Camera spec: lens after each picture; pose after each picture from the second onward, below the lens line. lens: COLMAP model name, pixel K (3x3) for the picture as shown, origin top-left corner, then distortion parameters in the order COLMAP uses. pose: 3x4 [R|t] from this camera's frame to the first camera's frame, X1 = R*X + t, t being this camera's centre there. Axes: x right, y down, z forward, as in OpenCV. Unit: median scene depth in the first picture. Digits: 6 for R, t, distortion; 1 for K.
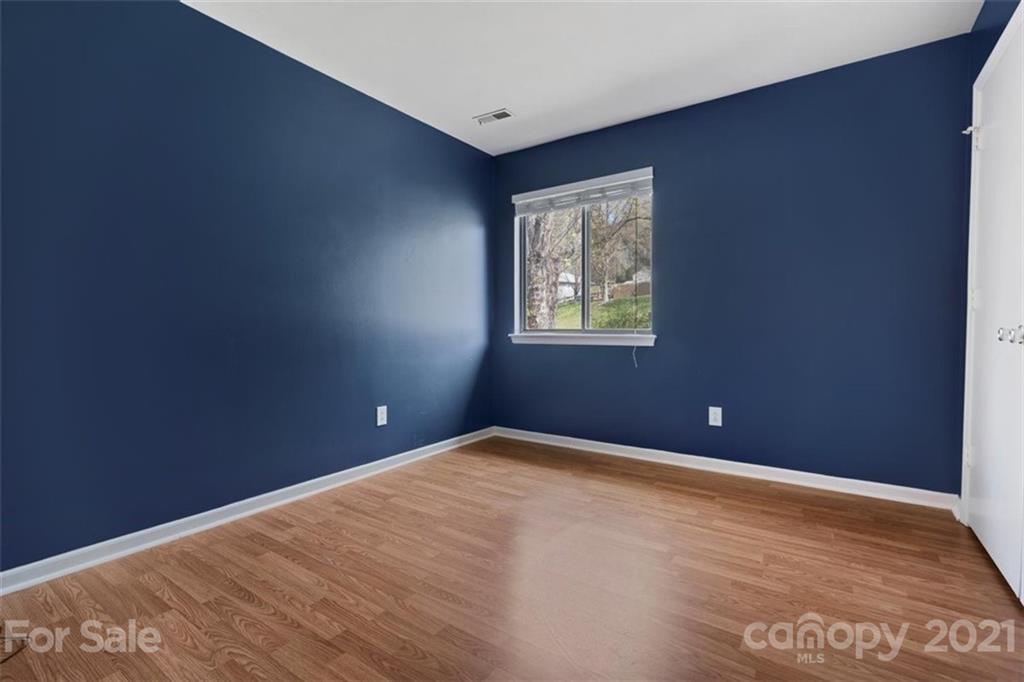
lens RADIAL K [[473.9, 0, 516.2], [0, 473.9, 336.8], [0, 0, 1]] dist [-0.003539, 0.002602]
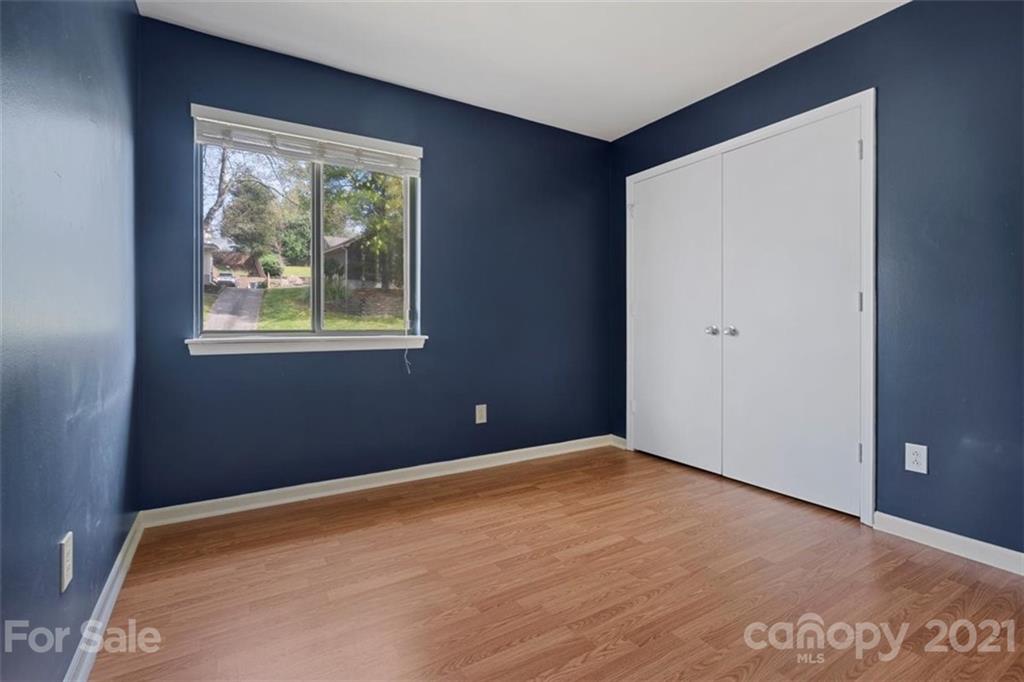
lens RADIAL K [[473.9, 0, 515.2], [0, 473.9, 331.3], [0, 0, 1]] dist [-0.003539, 0.002602]
pose [[0.393629, -0.010846, 0.919206, -0.507227], [0.016807, 0.999848, 0.004601, -0.014795], [-0.919116, 0.013638, 0.393751, 0.541750]]
